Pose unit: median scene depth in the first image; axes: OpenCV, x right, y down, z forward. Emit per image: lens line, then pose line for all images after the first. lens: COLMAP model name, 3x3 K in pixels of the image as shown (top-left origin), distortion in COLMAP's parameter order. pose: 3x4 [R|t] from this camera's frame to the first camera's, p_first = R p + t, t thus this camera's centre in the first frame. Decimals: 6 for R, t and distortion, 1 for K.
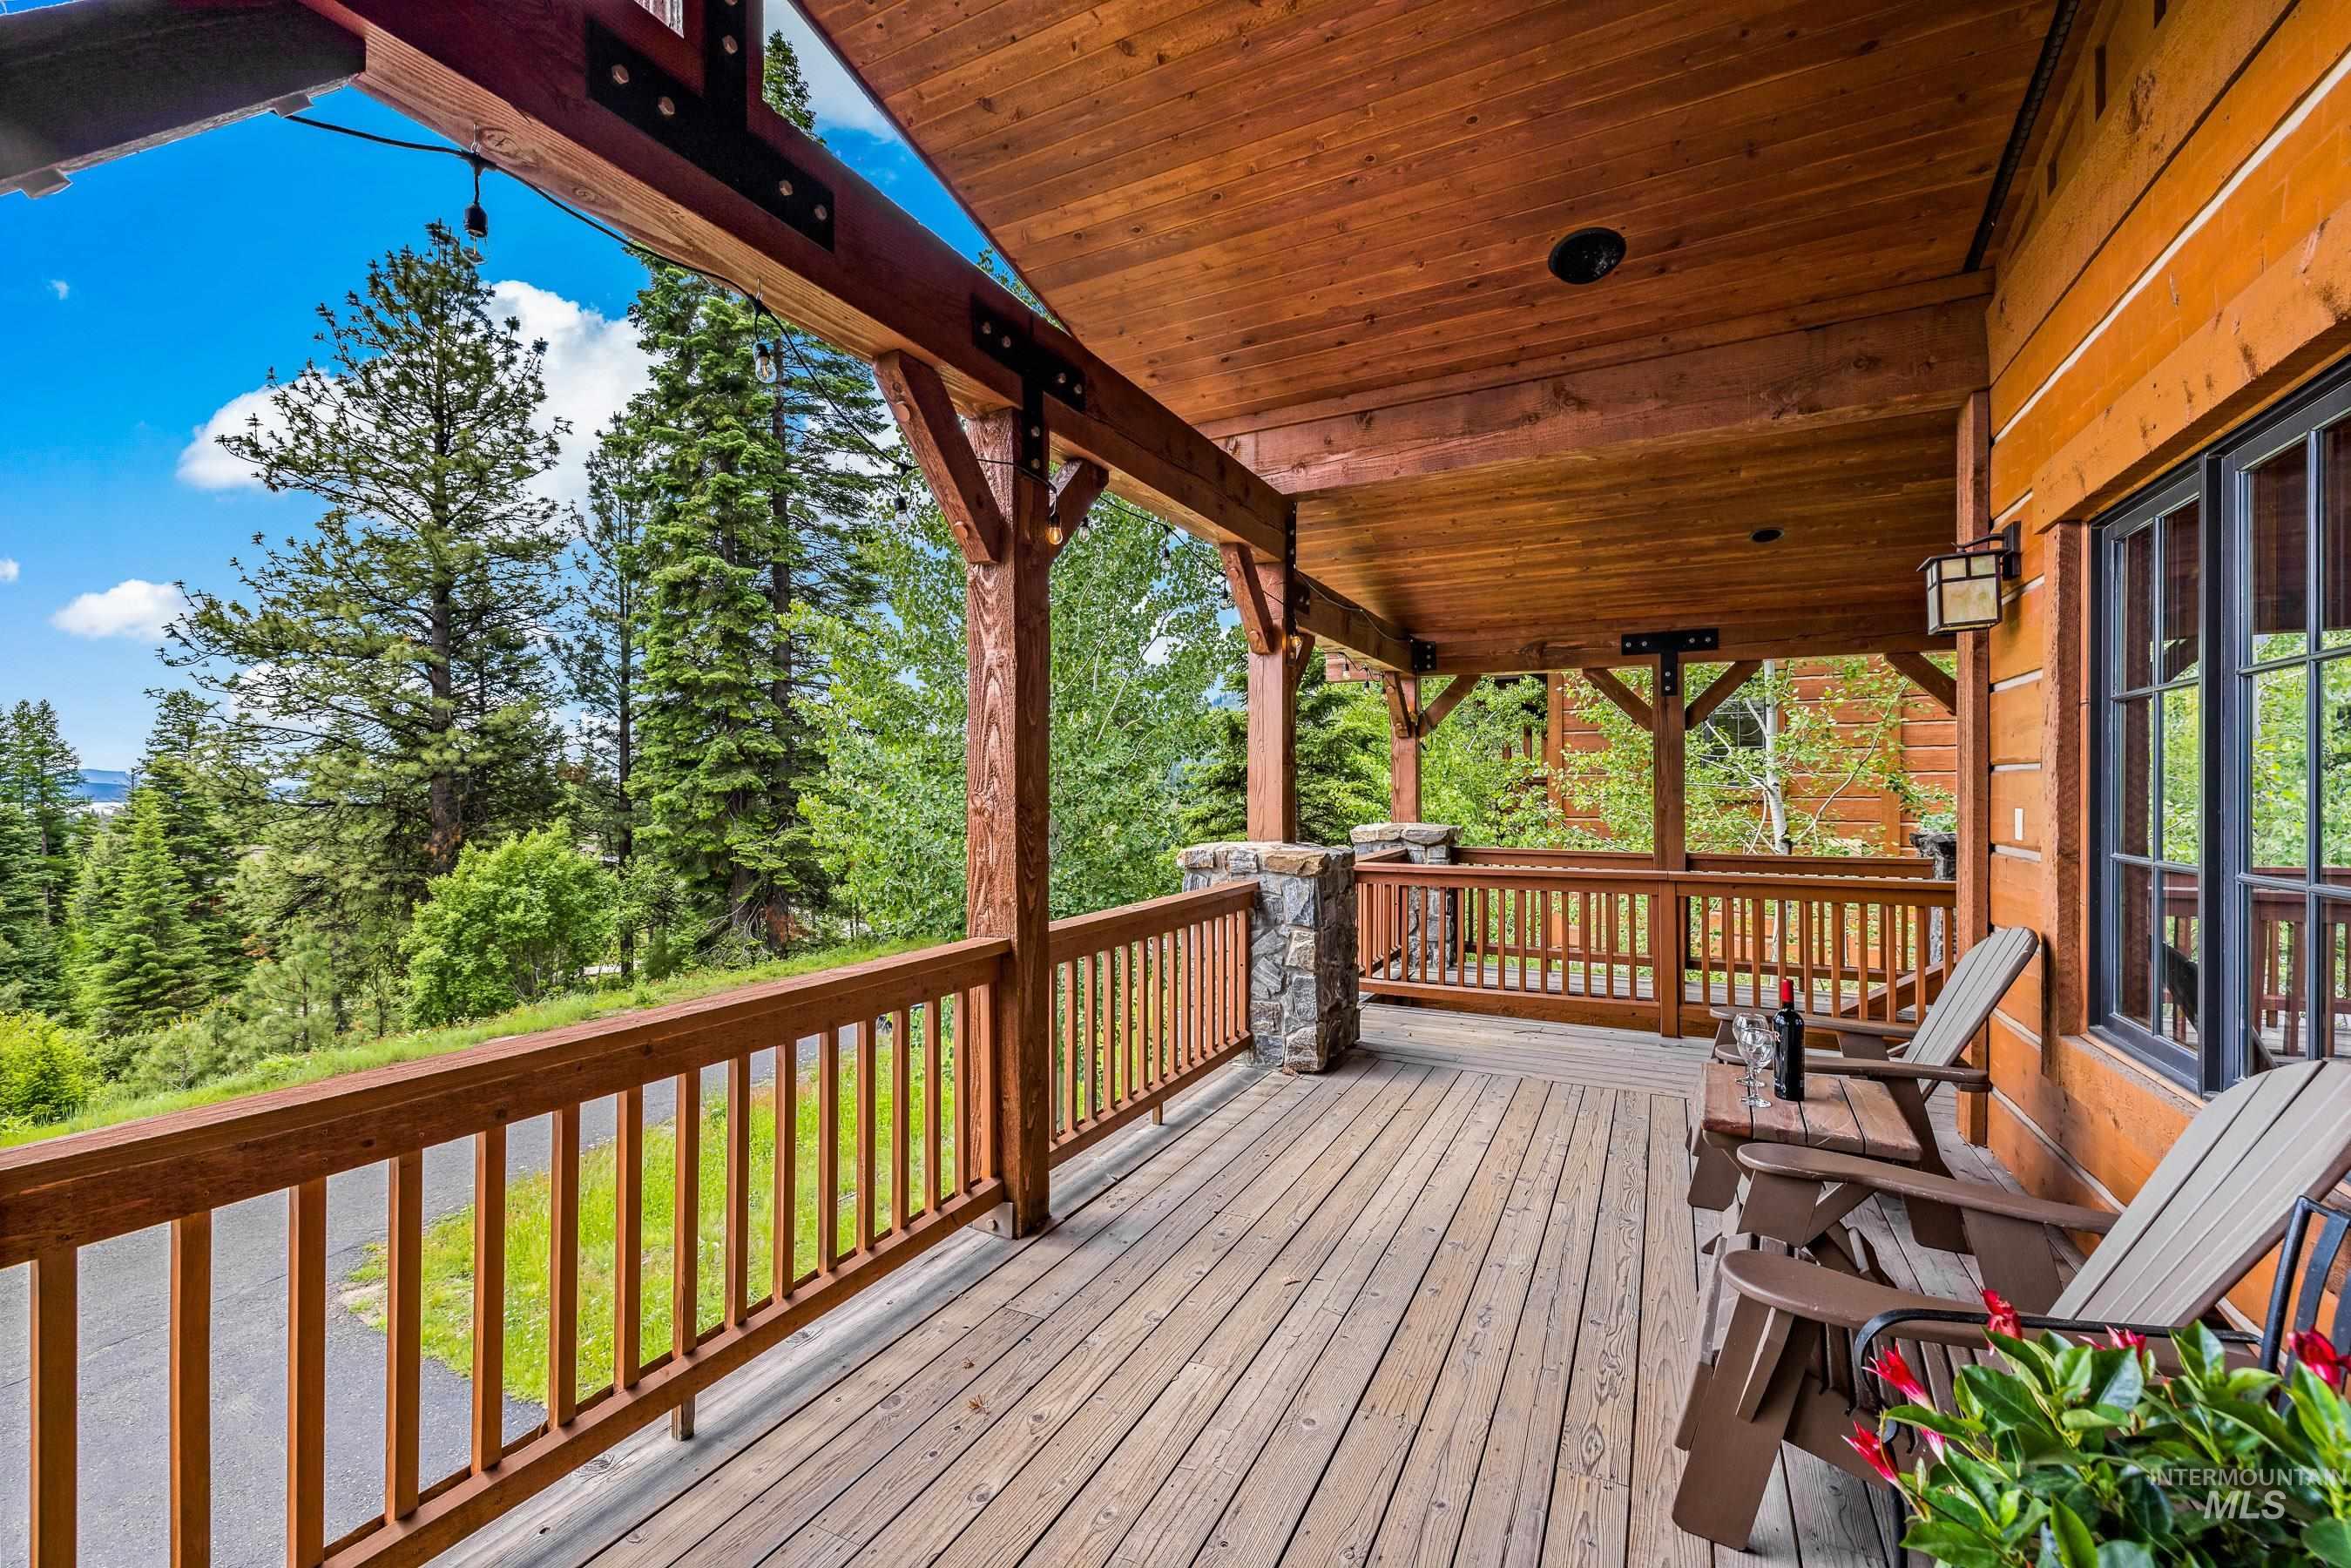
lens RADIAL K [[986.1, 0, 1175.5], [0, 986.1, 784.0], [0, 0, 1]] dist [0.000987, 0.000111]
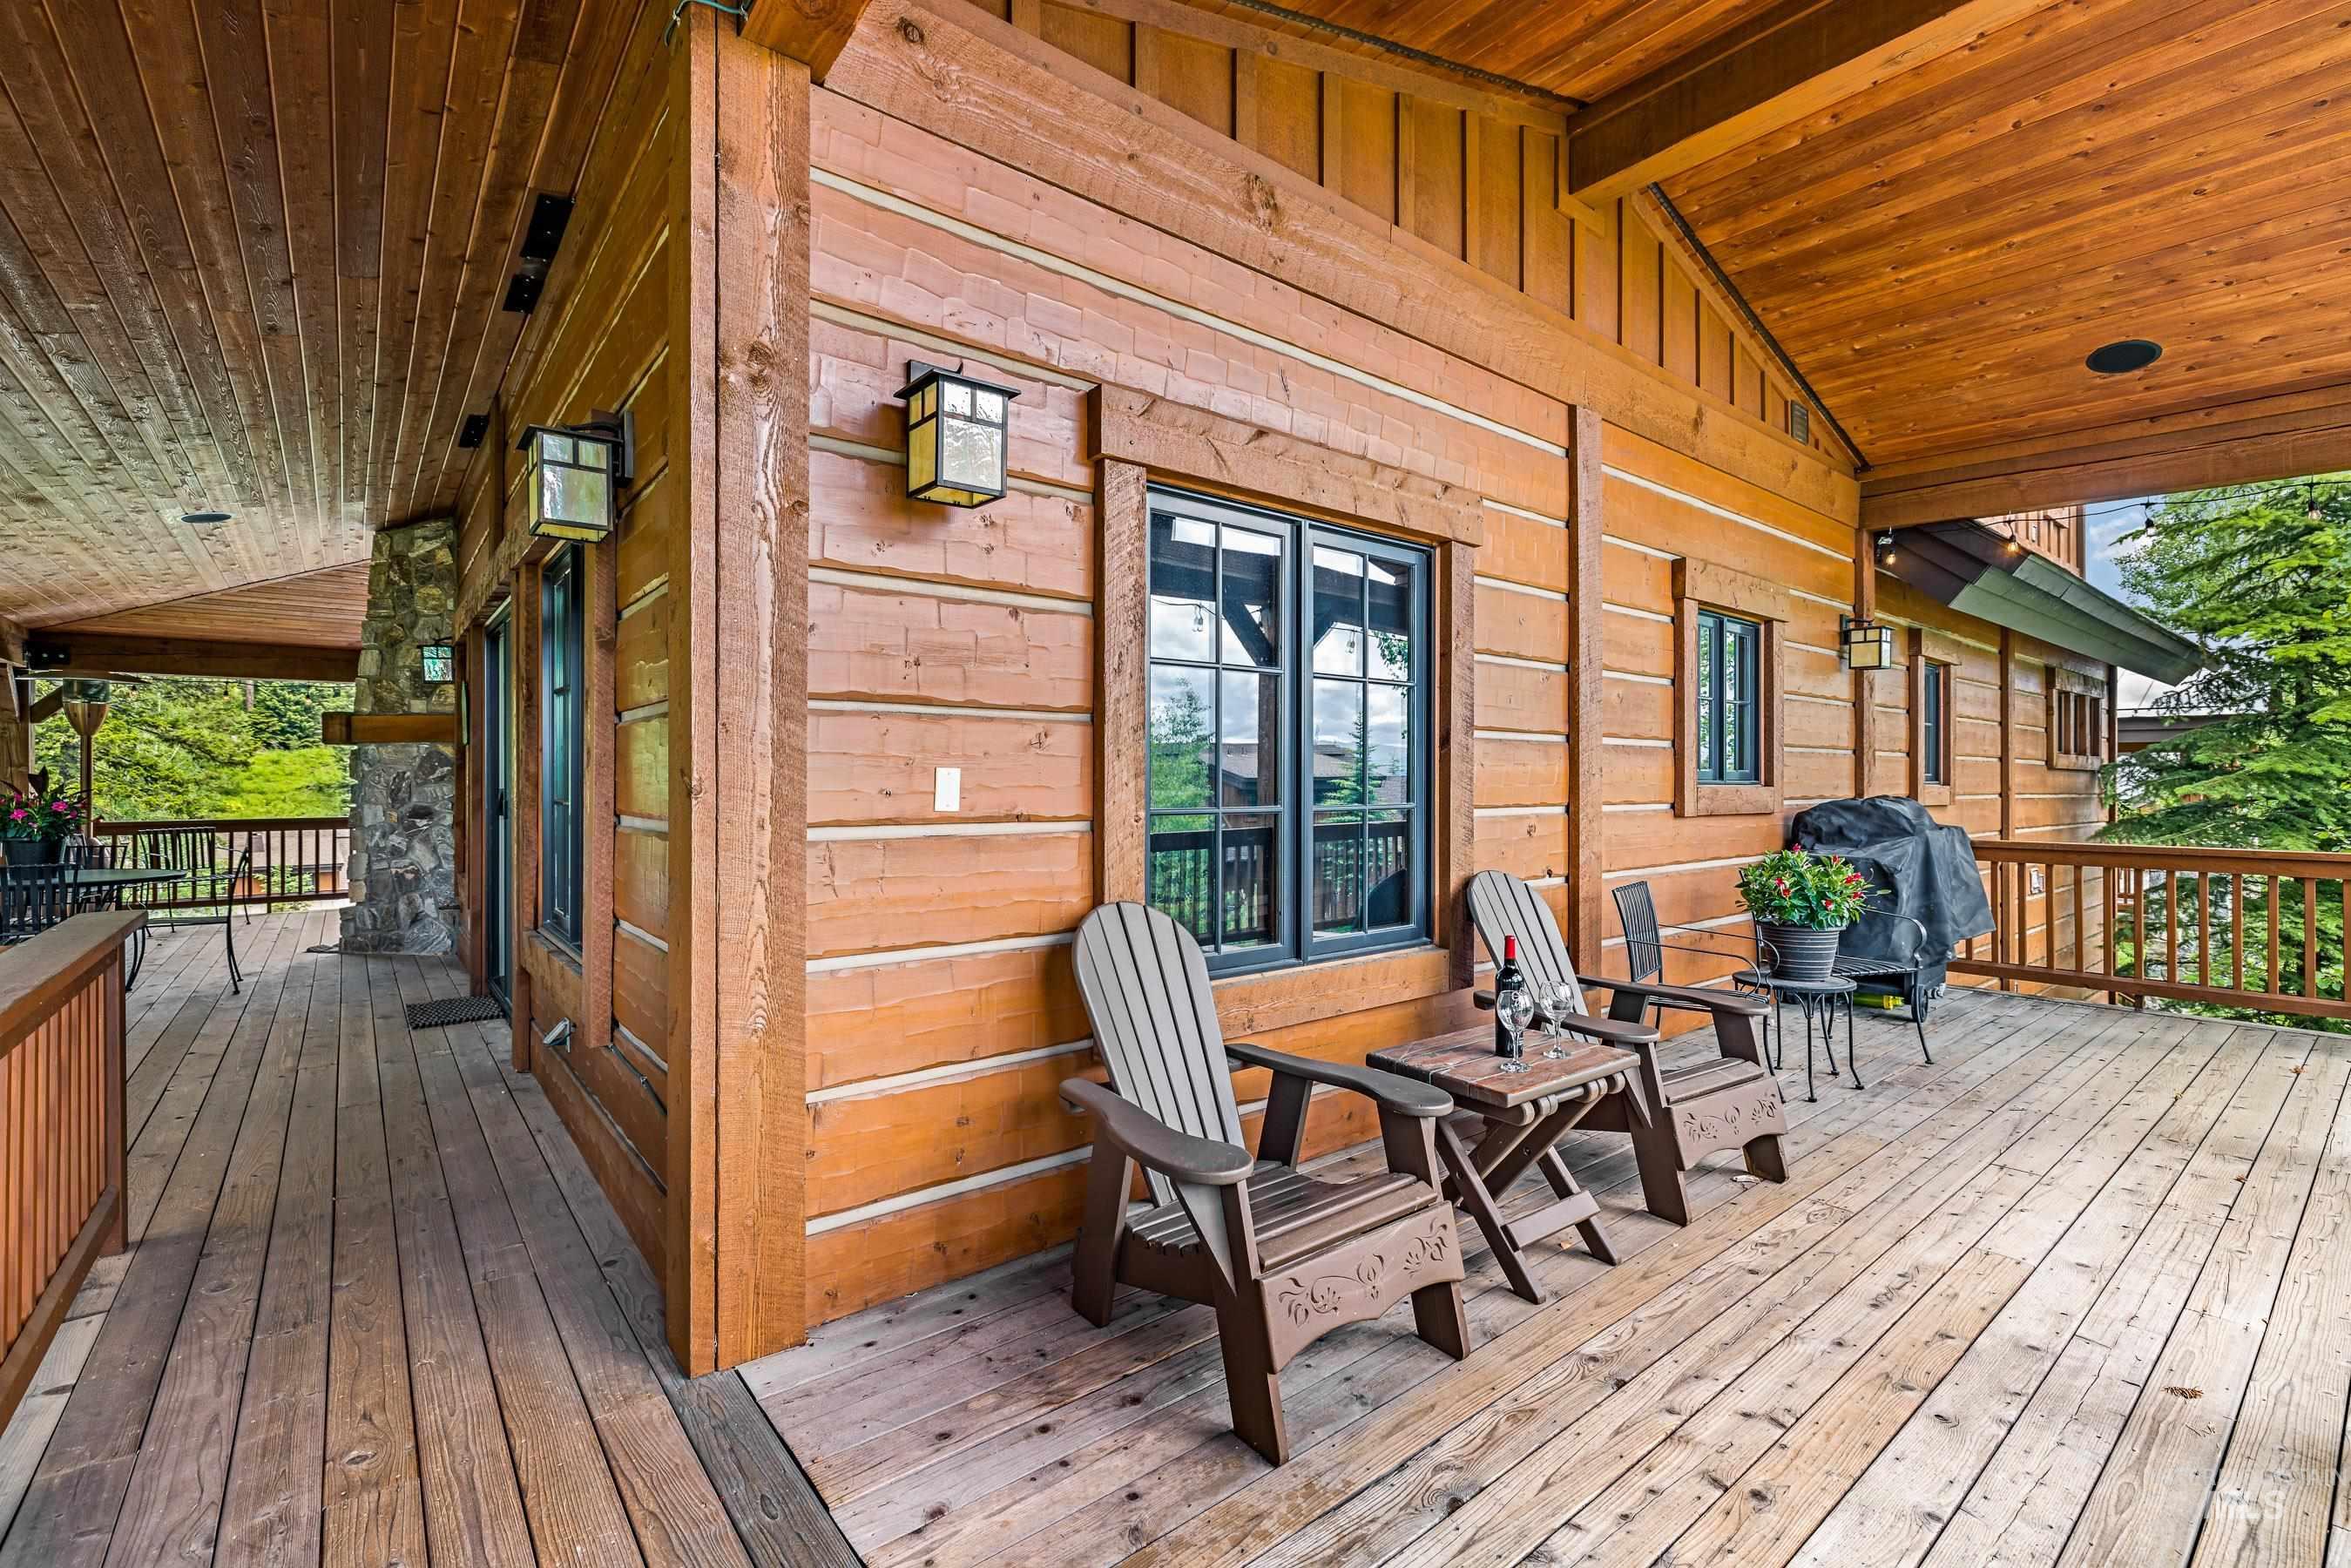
lens RADIAL K [[1015.6, 0, 1163.0], [0, 1015.6, 772.2], [0, 0, 1]] dist [0.000661, 0.000051]
pose [[-0.909063, 0.002439, 0.416652, 0.412756], [-0.002429, 0.999935, -0.011153, 0.040289], [-0.416652, -0.011150, -0.908998, 1.706684]]
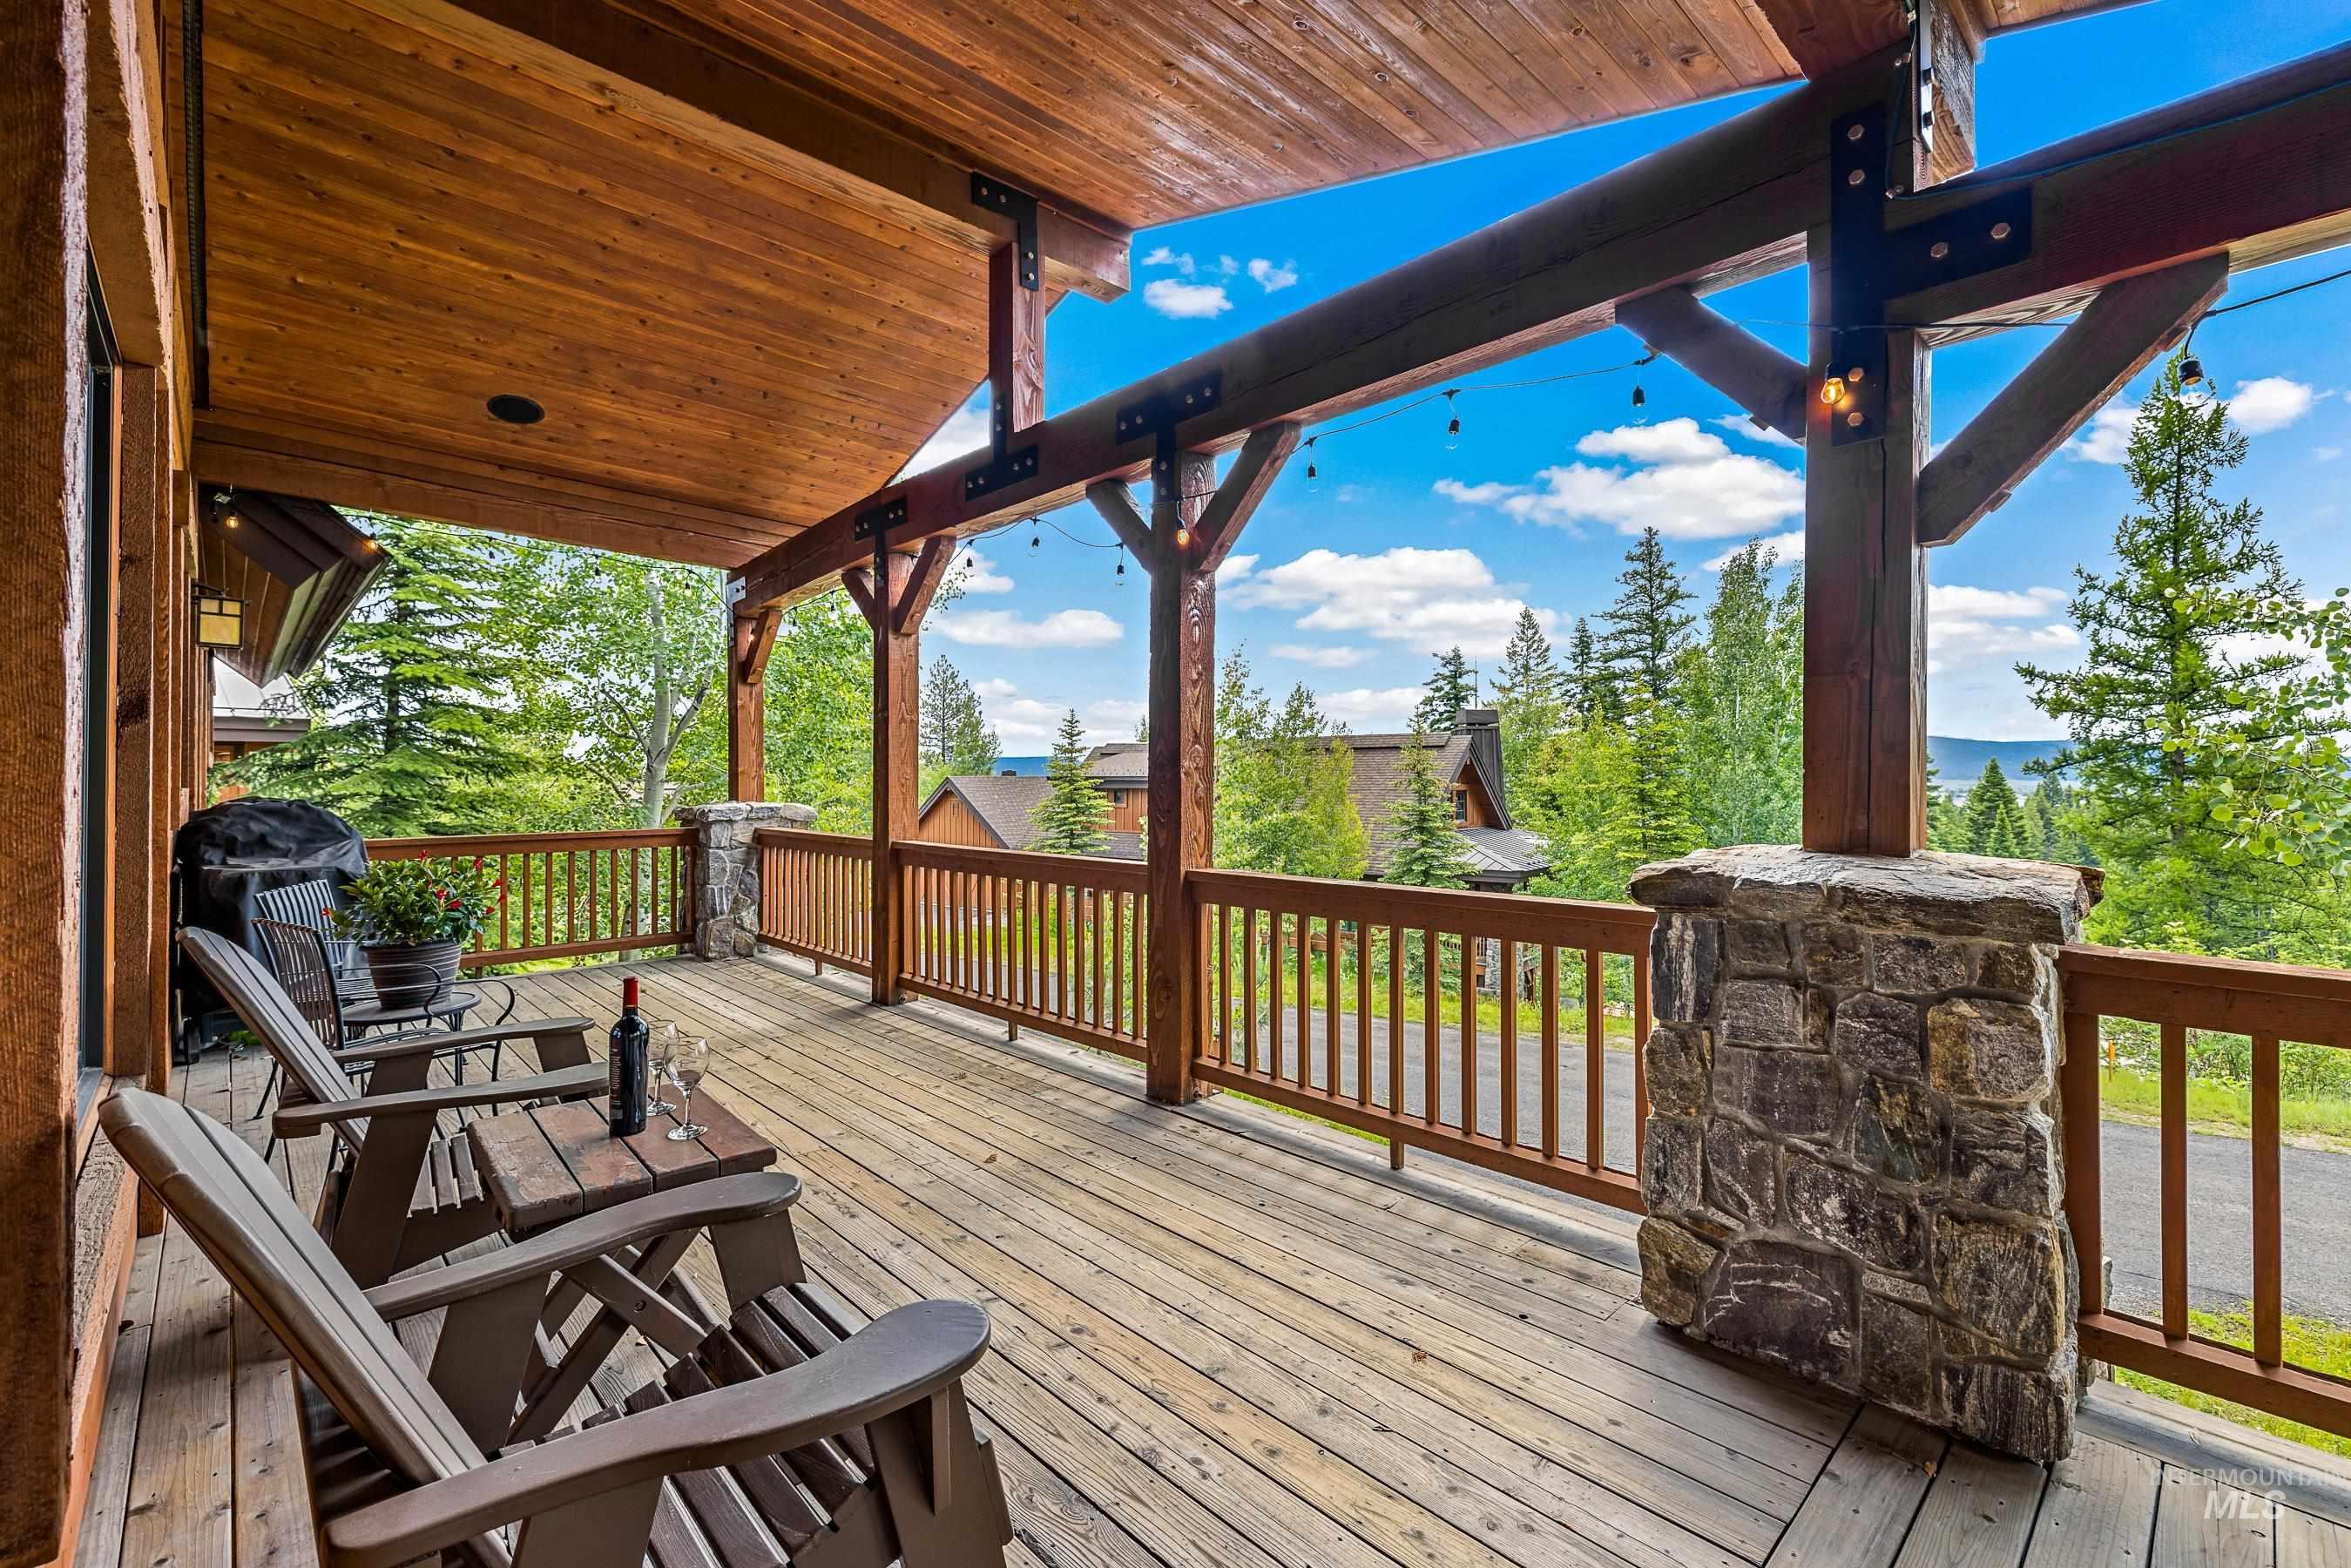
lens RADIAL K [[1015.6, 0, 1163.0], [0, 1015.6, 772.2], [0, 0, 1]] dist [0.000661, 0.000051]
pose [[-0.351581, -0.001830, -0.936156, 0.998673], [0.007487, 0.999961, -0.004766, 0.038493], [0.936128, -0.008685, -0.351553, 1.374808]]
